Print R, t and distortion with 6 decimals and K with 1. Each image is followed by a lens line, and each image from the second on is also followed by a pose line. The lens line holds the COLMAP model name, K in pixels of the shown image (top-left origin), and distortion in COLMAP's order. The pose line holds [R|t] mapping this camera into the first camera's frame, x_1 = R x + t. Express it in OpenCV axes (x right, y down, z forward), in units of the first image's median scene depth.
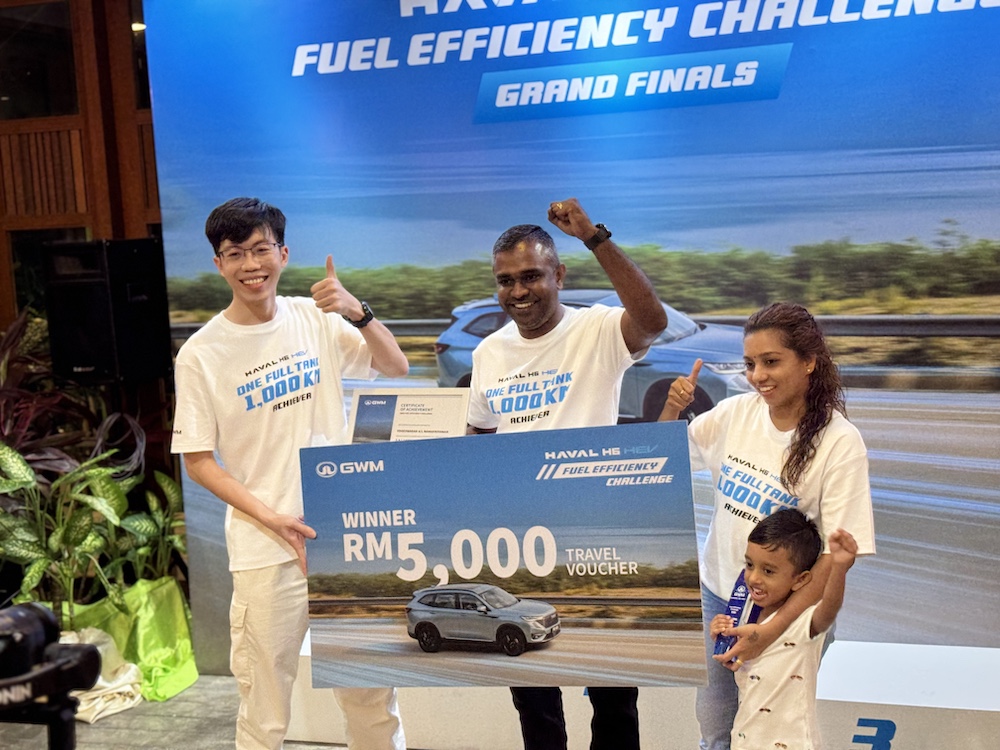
lens RADIAL K [[1407.9, 0, 480.3], [0, 1407.9, 382.1], [0, 0, 1]] dist [0.113327, 0.000000]
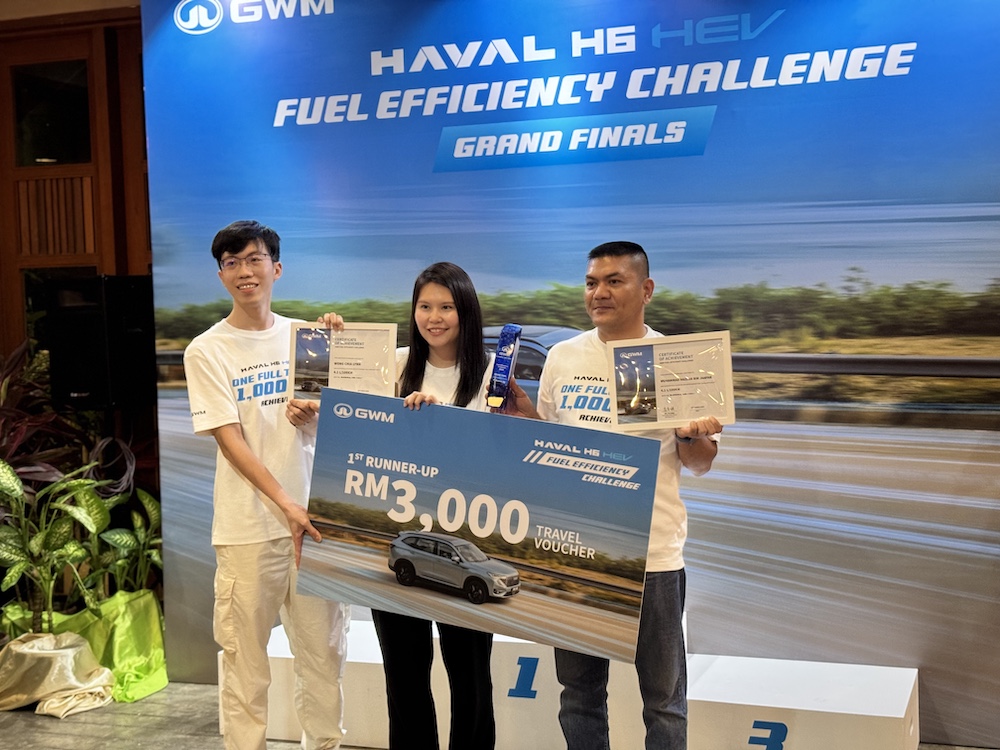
lens RADIAL K [[1407.9, 0, 492.8], [0, 1407.9, 372.5], [0, 0, 1]] dist [0.113327, 0.000000]
pose [[0.999196, 0.027425, -0.029236, 0.079036], [-0.029195, 0.997654, -0.061923, 0.038969], [0.027469, 0.062727, 0.997653, -0.081495]]
